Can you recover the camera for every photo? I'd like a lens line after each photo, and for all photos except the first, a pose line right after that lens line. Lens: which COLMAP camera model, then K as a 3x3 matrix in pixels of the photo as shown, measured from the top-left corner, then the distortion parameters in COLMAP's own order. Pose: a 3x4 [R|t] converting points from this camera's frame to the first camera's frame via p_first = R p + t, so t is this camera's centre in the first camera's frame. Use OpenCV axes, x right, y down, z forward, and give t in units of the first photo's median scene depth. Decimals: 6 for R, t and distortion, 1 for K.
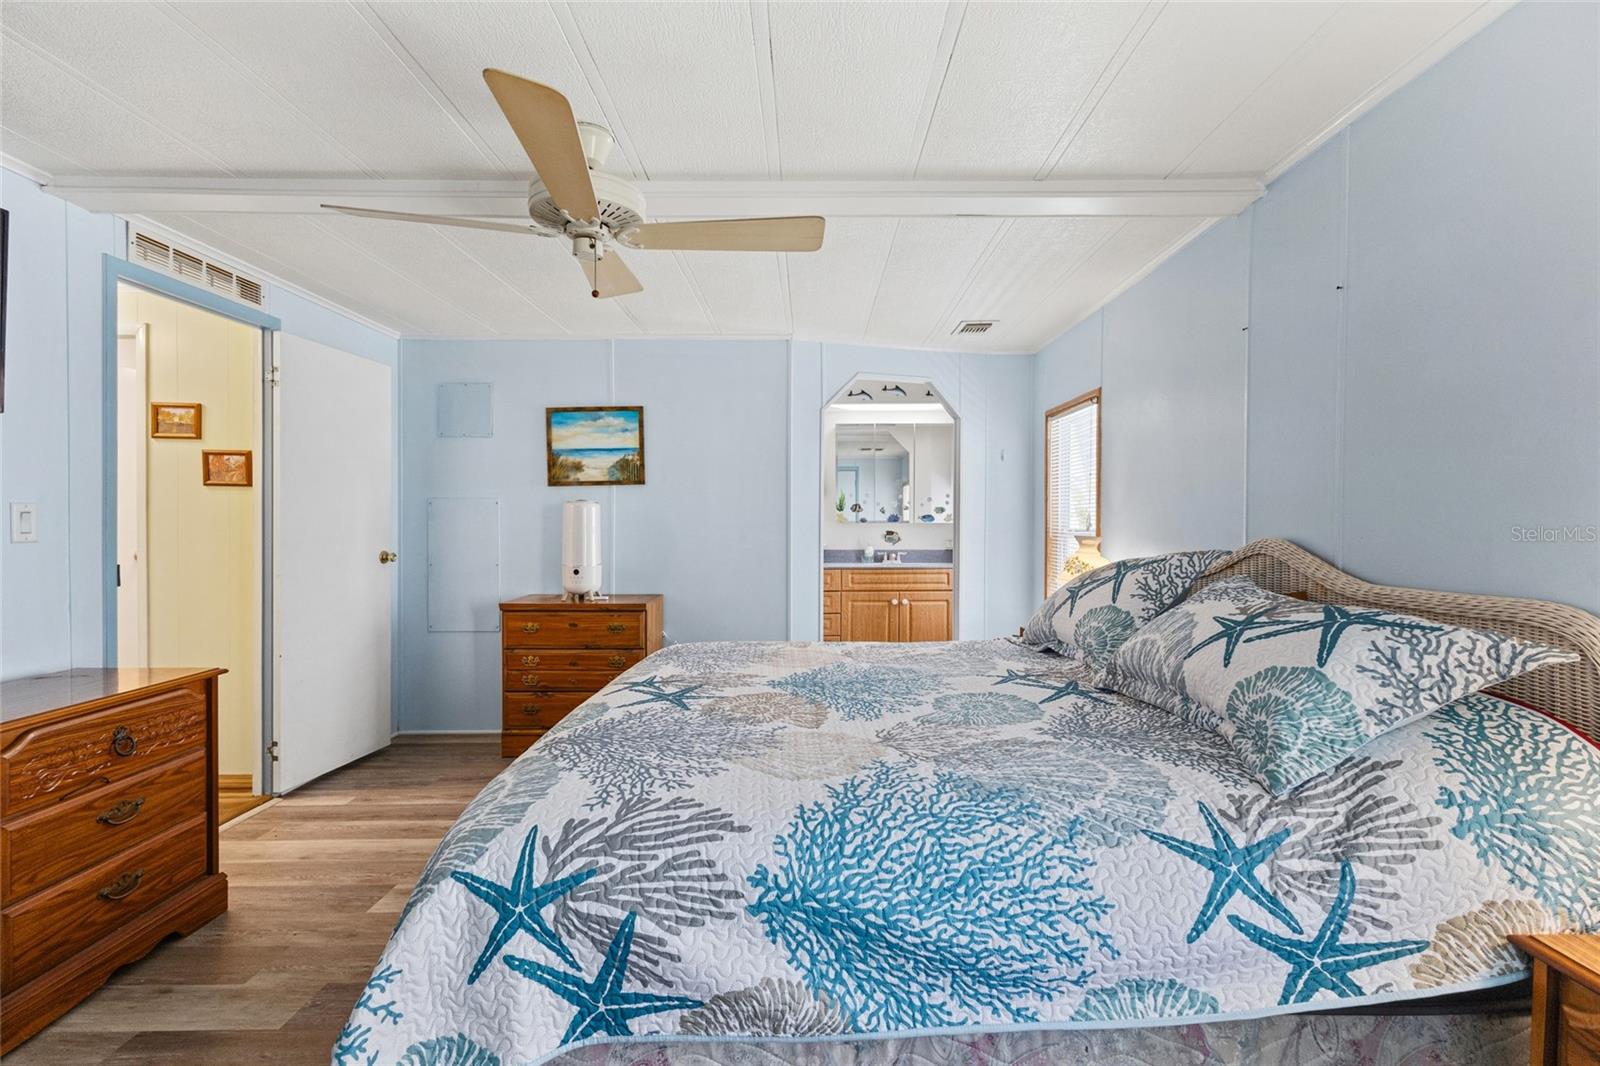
lens RADIAL K [[741.1, 0, 795.6], [0, 741.1, 531.0], [0, 0, 1]] dist [0.004067, 0.001070]
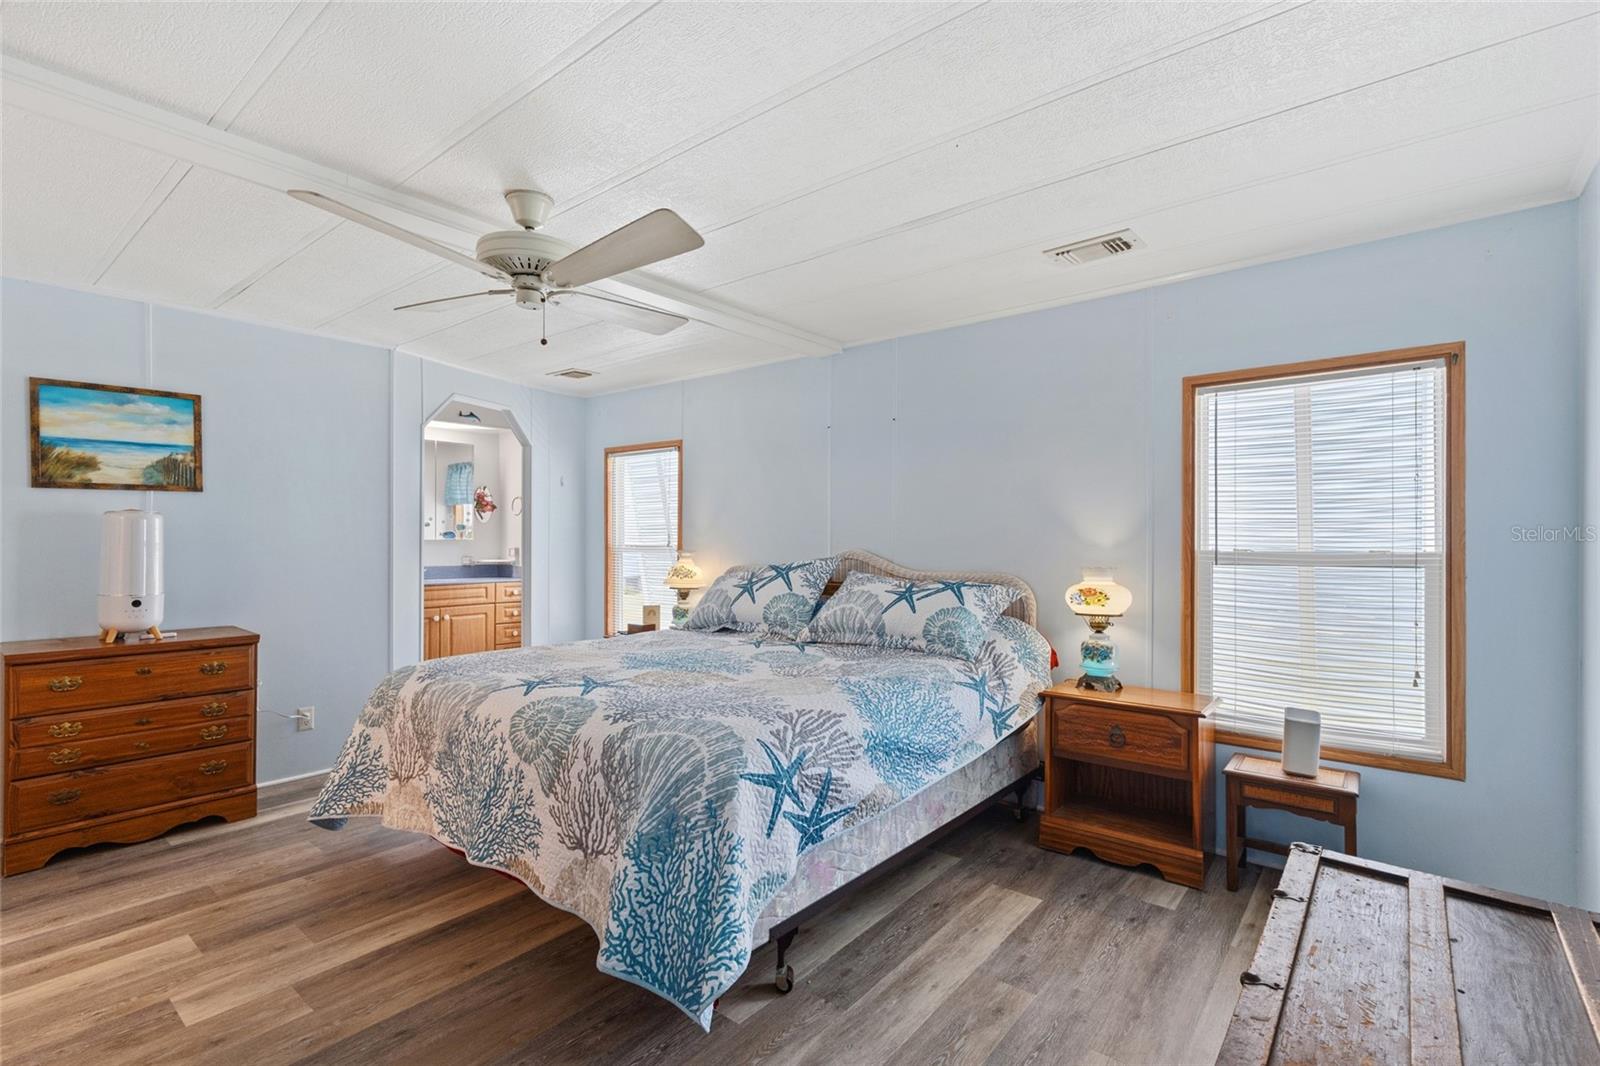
lens RADIAL K [[725.6, 0, 802.0], [0, 725.6, 539.0], [0, 0, 1]] dist [0.001555, 0.000862]
pose [[0.641072, 0.002024, 0.767478, -0.678548], [0.005842, 0.999955, -0.007517, -0.002954], [-0.767458, 0.009302, 0.641031, -0.018571]]
